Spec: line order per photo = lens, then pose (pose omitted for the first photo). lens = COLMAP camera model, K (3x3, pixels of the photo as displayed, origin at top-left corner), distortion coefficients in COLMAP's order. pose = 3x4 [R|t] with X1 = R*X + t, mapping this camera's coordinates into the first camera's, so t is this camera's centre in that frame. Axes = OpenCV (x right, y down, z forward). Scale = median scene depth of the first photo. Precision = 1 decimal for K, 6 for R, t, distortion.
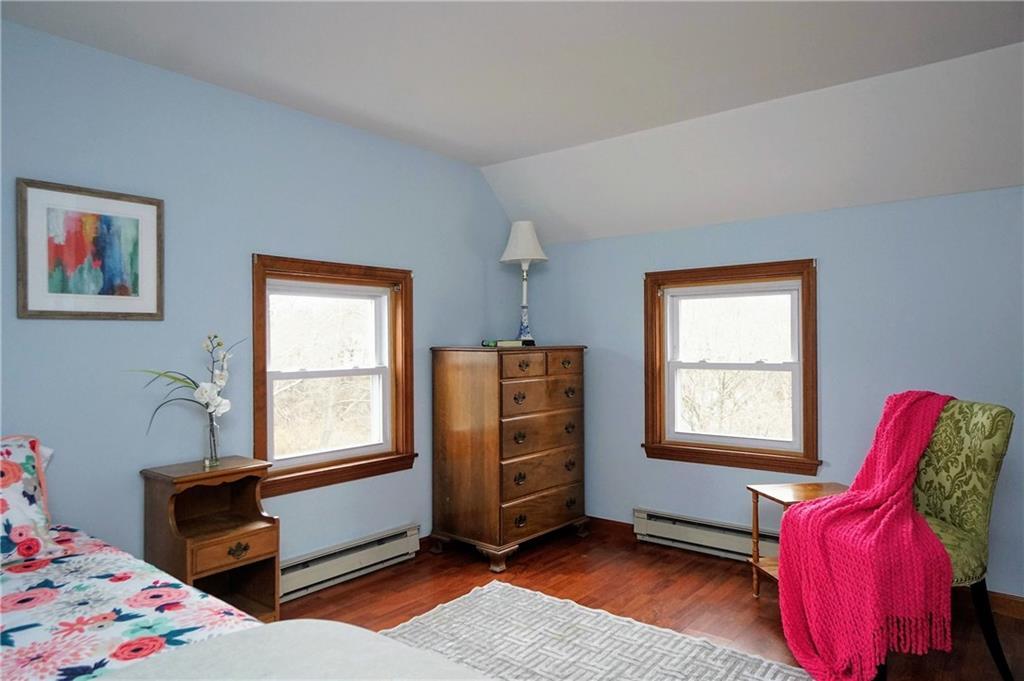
lens RADIAL K [[658.7, 0, 512.0], [0, 658.7, 340.5], [0, 0, 1]] dist [-0.002635, -0.000870]
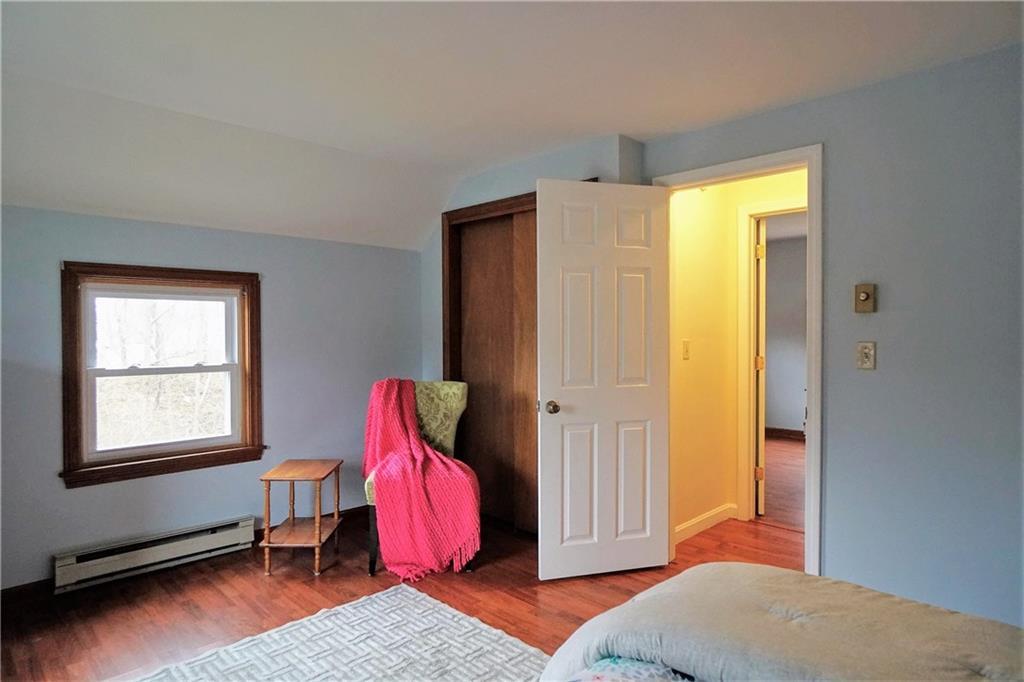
lens RADIAL K [[586.8, 0, 512.0], [0, 586.8, 341.0], [0, 0, 1]] dist [0.000152, -0.000163]
pose [[0.123534, -0.013440, 0.992249, -0.487542], [-0.007742, 0.999865, 0.014507, -0.022016], [-0.992310, -0.009474, 0.123413, 0.402673]]
